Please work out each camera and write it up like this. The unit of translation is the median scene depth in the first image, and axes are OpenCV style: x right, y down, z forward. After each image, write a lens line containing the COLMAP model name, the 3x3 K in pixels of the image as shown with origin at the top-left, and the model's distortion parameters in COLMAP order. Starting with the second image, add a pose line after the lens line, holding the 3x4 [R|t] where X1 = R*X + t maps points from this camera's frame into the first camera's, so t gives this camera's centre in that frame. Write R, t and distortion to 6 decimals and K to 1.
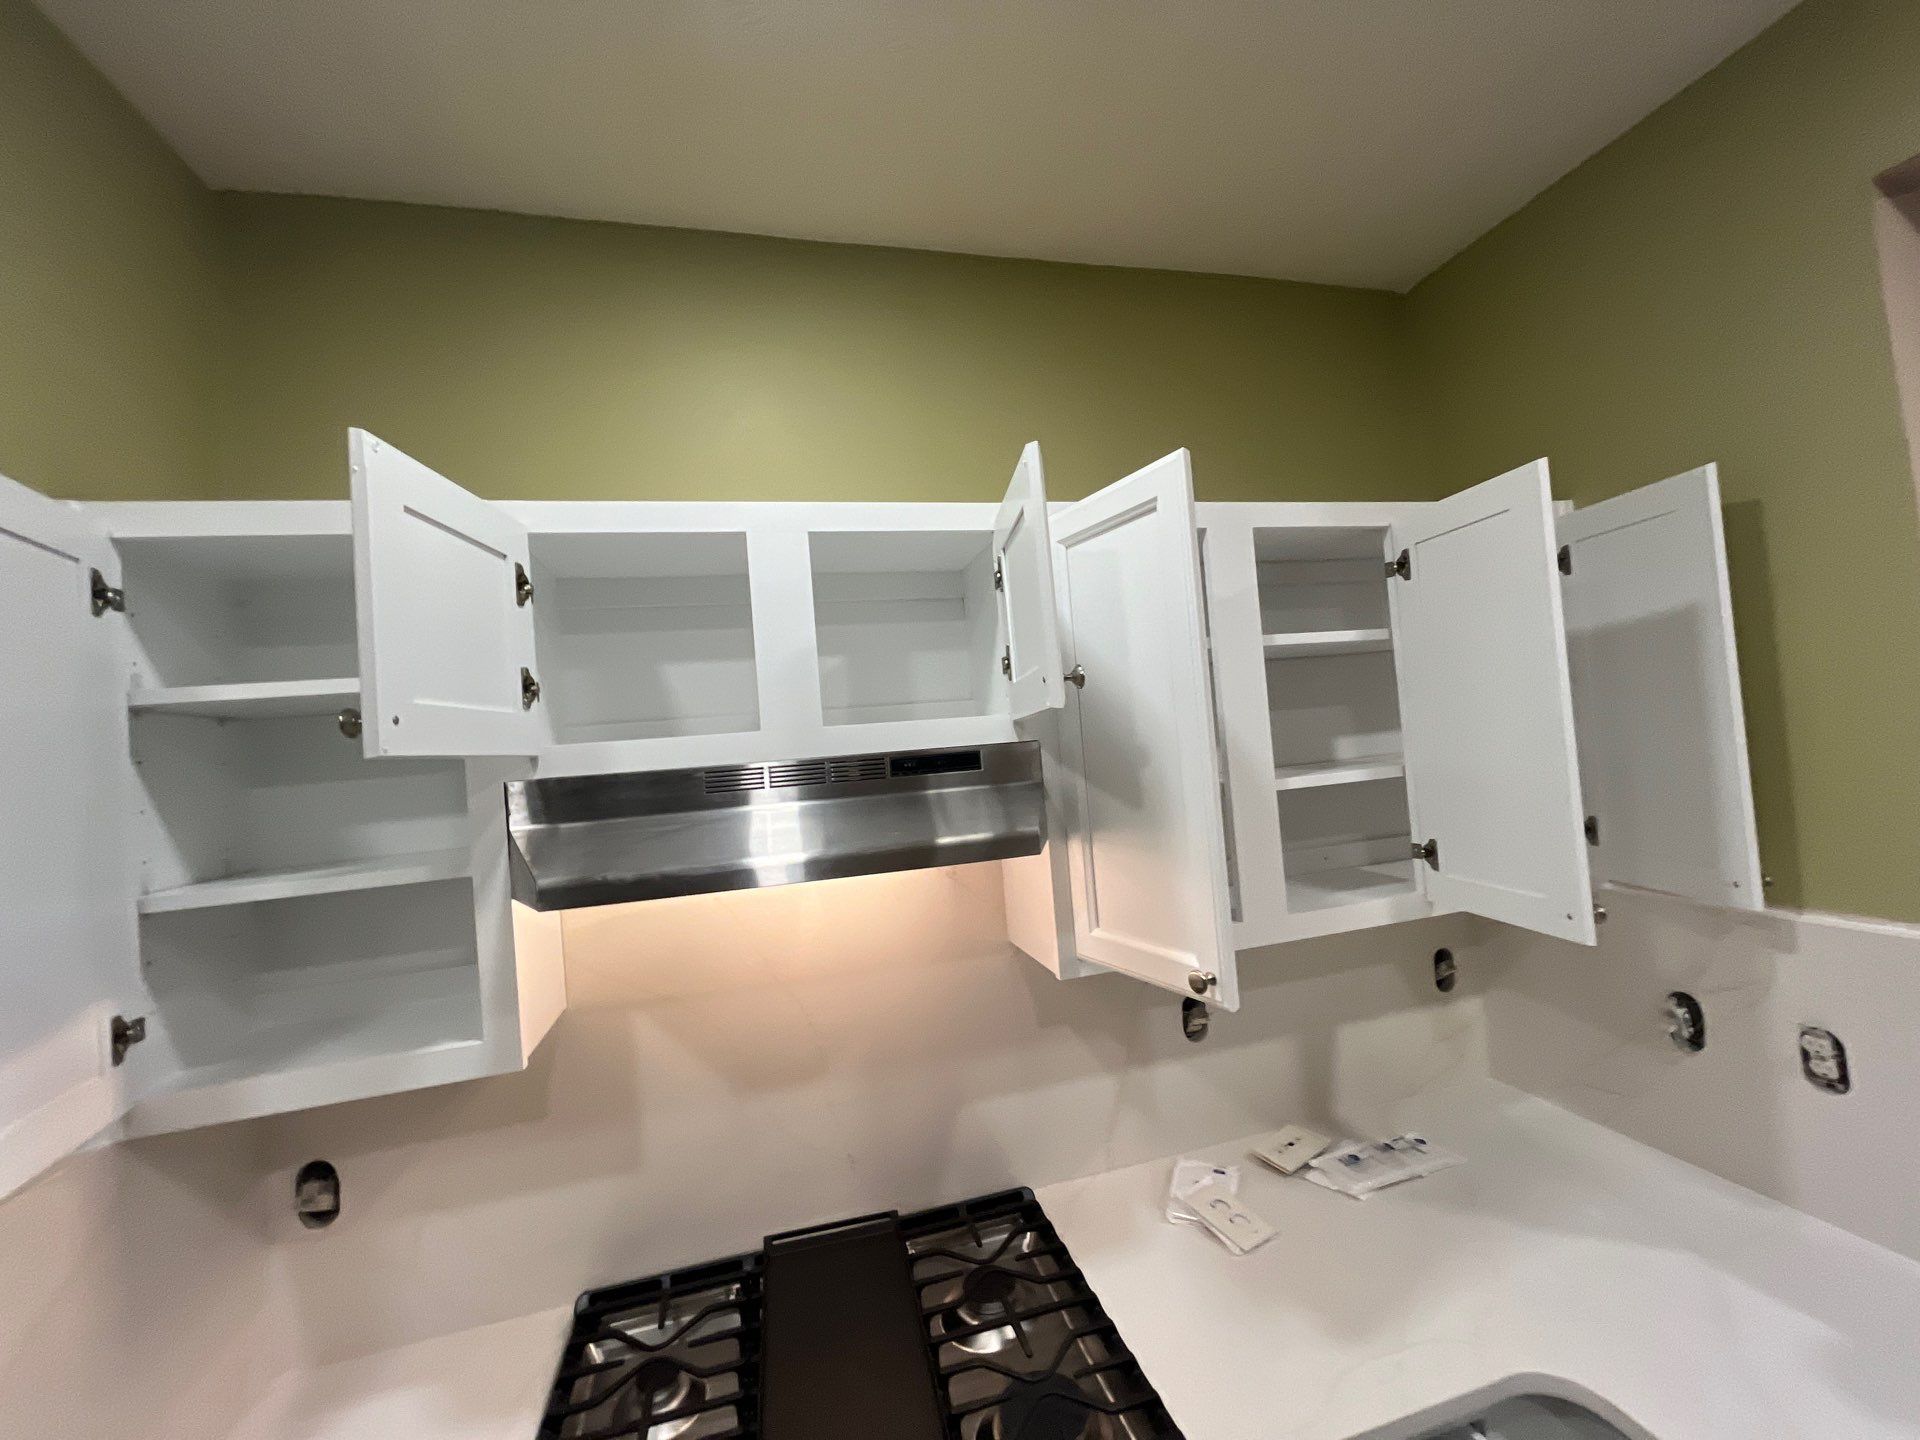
lens RADIAL K [[772.9, 0, 954.2], [0, 772.9, 719.8], [0, 0, 1]] dist [-0.000599, -0.000257]
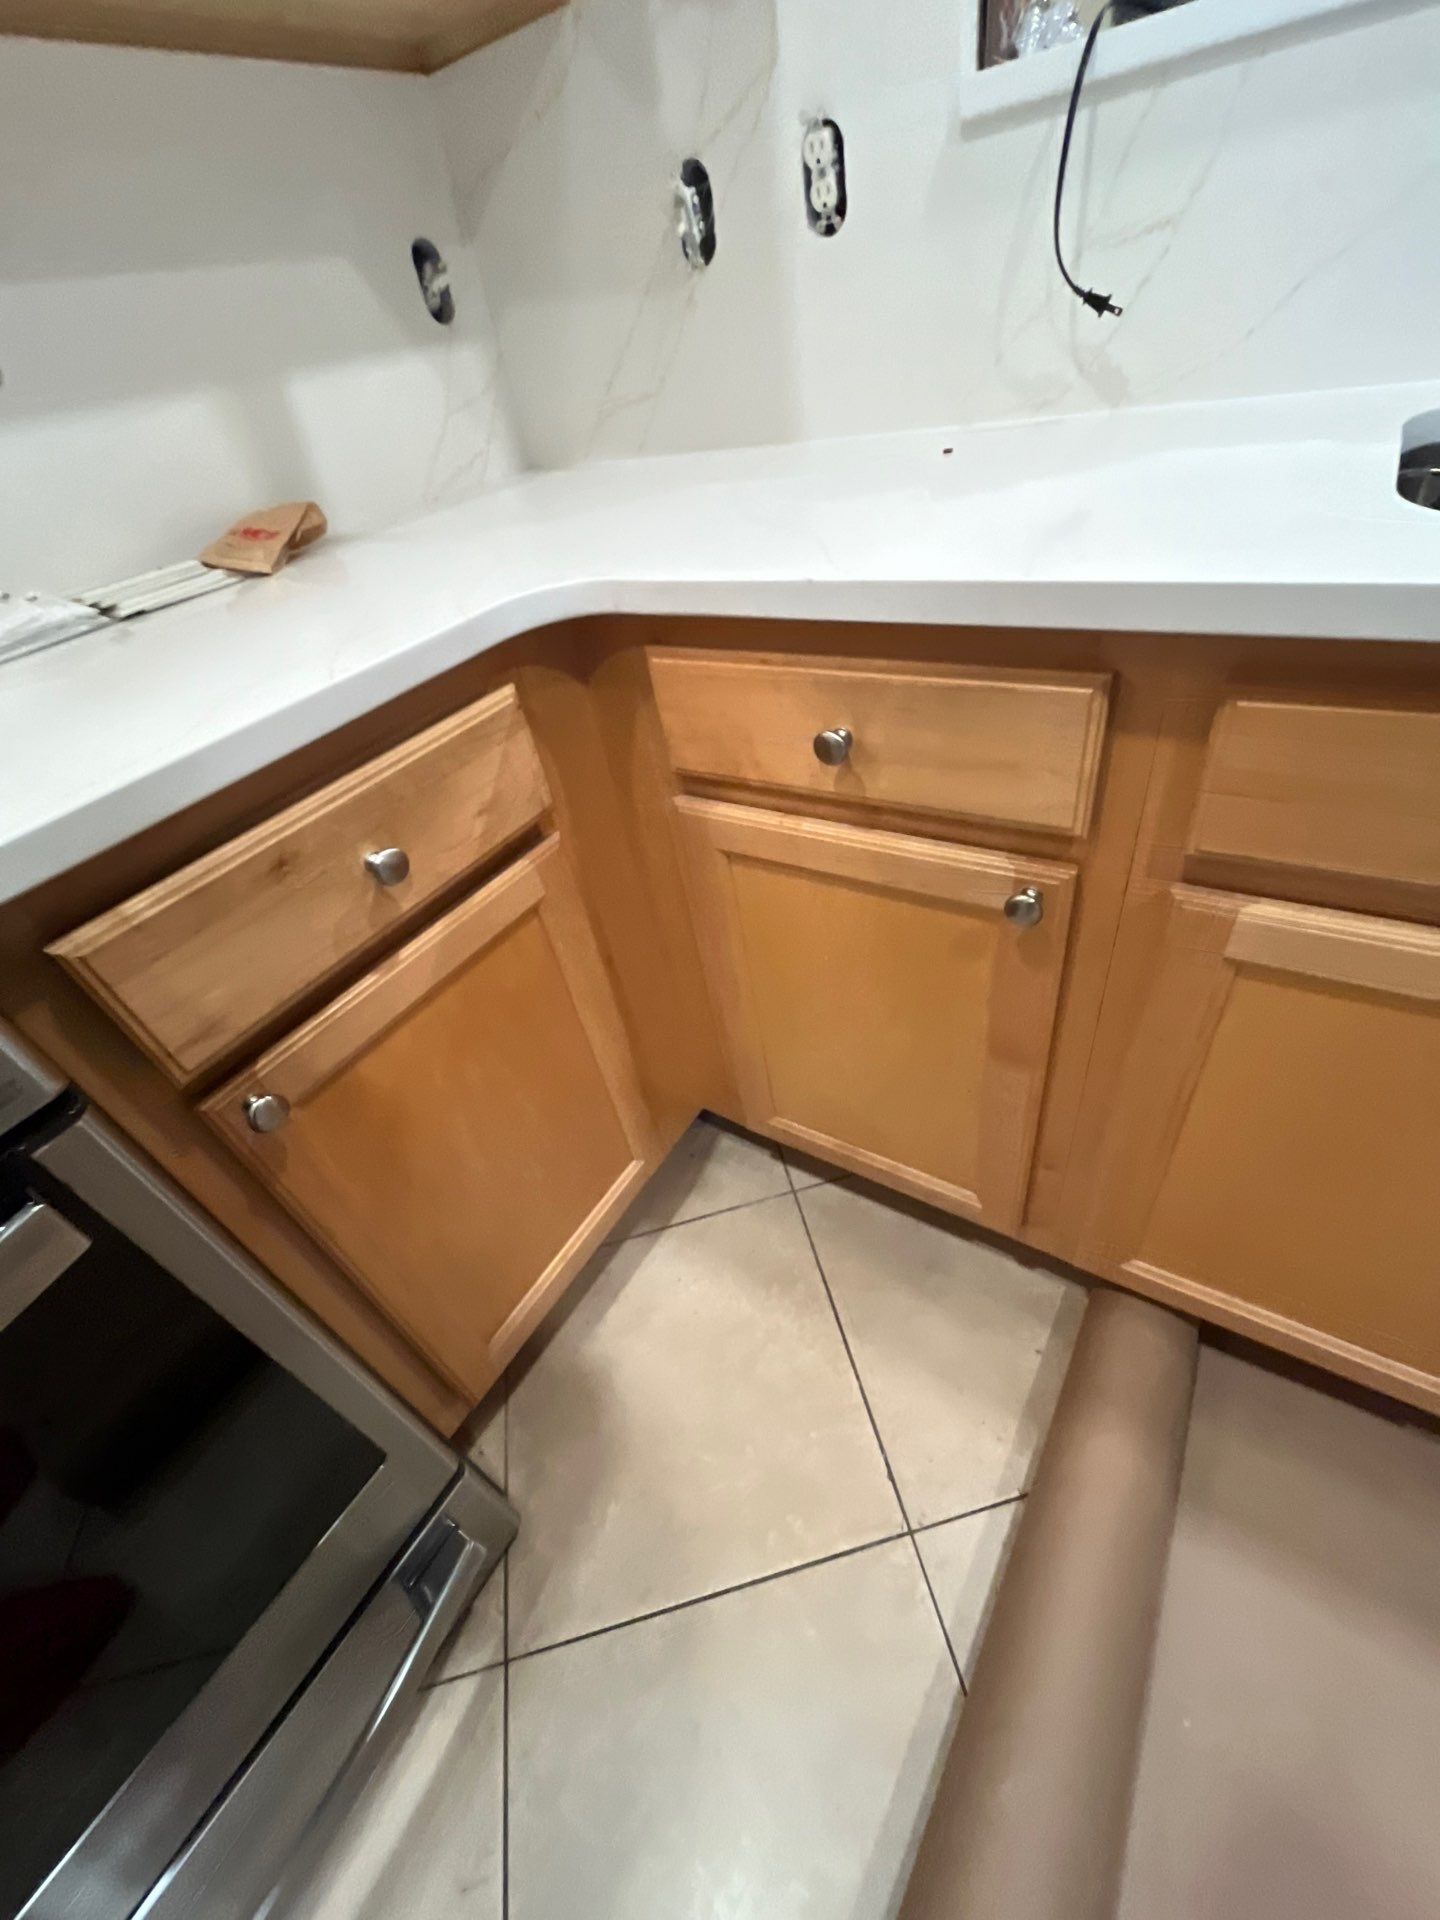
lens RADIAL K [[772.9, 0, 719.2], [0, 772.9, 957.2], [0, 0, 1]] dist [-0.000599, -0.000257]
pose [[0.736022, -0.458069, 0.498442, 0.301887], [0.073749, 0.786172, 0.613592, 0.526886], [-0.672928, -0.414857, 0.612422, 0.268962]]
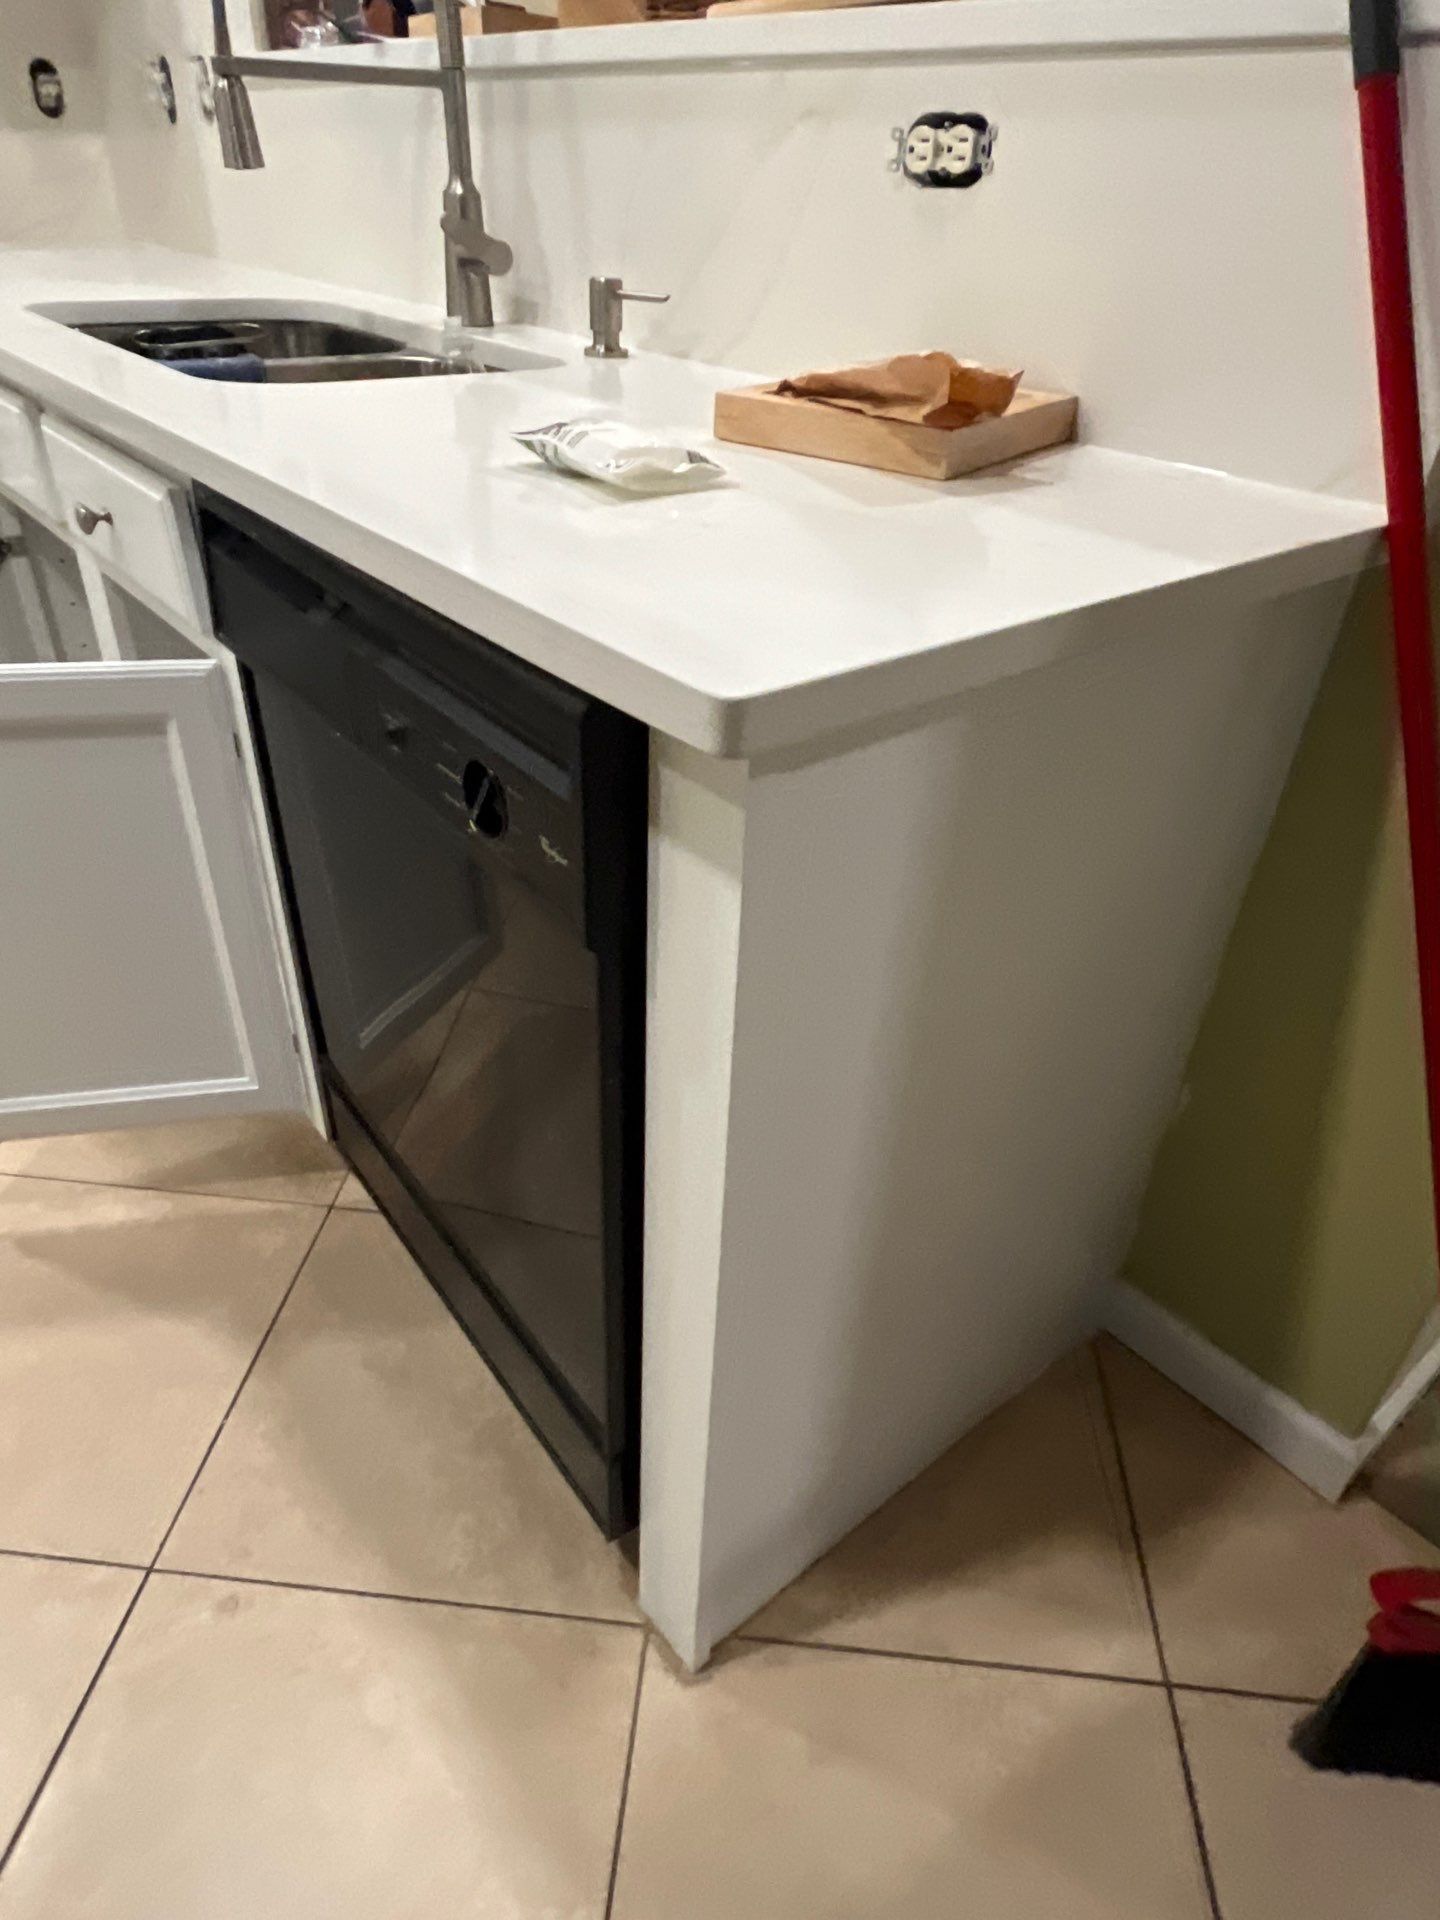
lens RADIAL K [[1159.8, 0, 698.6], [0, 1159.8, 936.9], [0, 0, 1]] dist [0.027719, -0.000666]
pose [[0.904111, -0.136648, 0.404859, 0.846219], [-0.118226, 0.830501, 0.544326, 0.410940], [-0.410617, -0.539996, 0.734710, -1.131236]]
